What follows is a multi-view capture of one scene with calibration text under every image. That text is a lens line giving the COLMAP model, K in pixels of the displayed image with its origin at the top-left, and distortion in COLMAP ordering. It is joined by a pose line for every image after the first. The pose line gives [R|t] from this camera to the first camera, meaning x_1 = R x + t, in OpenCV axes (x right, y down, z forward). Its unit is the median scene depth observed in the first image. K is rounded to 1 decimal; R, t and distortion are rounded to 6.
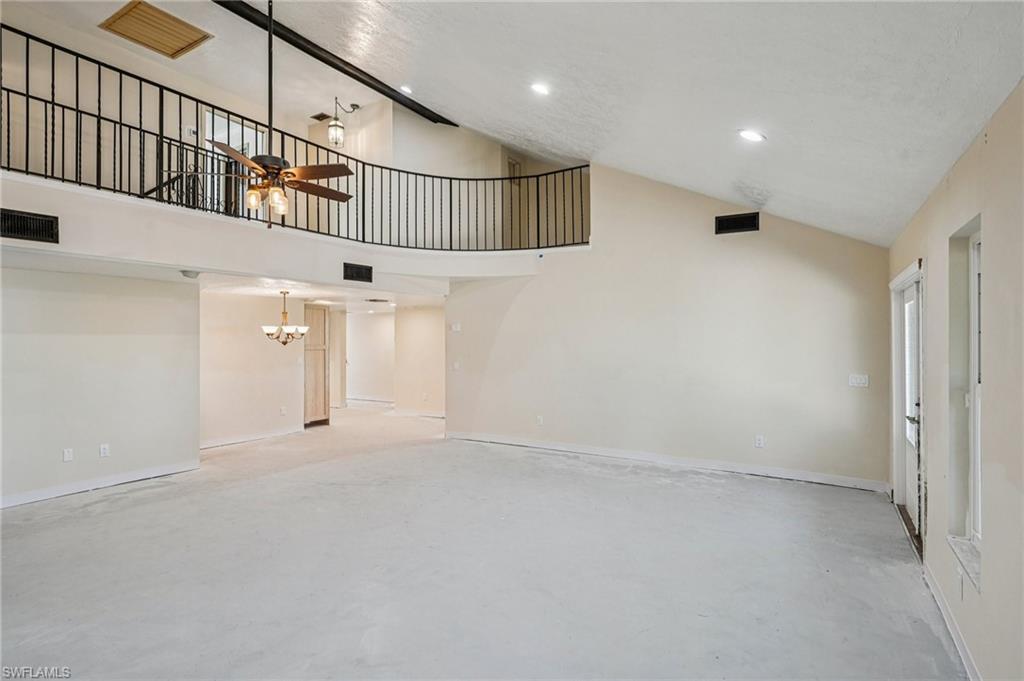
lens RADIAL K [[516.9, 0, 513.1], [0, 516.9, 336.5], [0, 0, 1]] dist [0.002014, 0.000205]
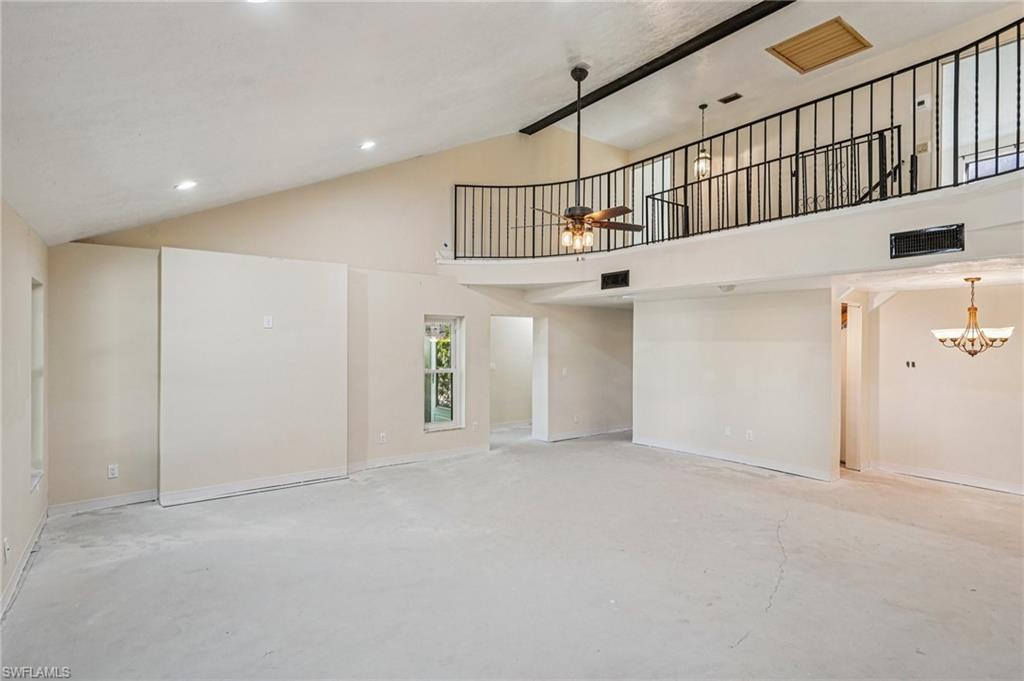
lens RADIAL K [[517.4, 0, 513.5], [0, 517.4, 344.7], [0, 0, 1]] dist [-0.001695, -0.000337]
pose [[-0.368494, -0.000906, -0.929630, 0.504190], [0.000775, 0.999999, -0.001282, 0.002885], [0.929630, -0.001193, -0.368493, 0.832710]]
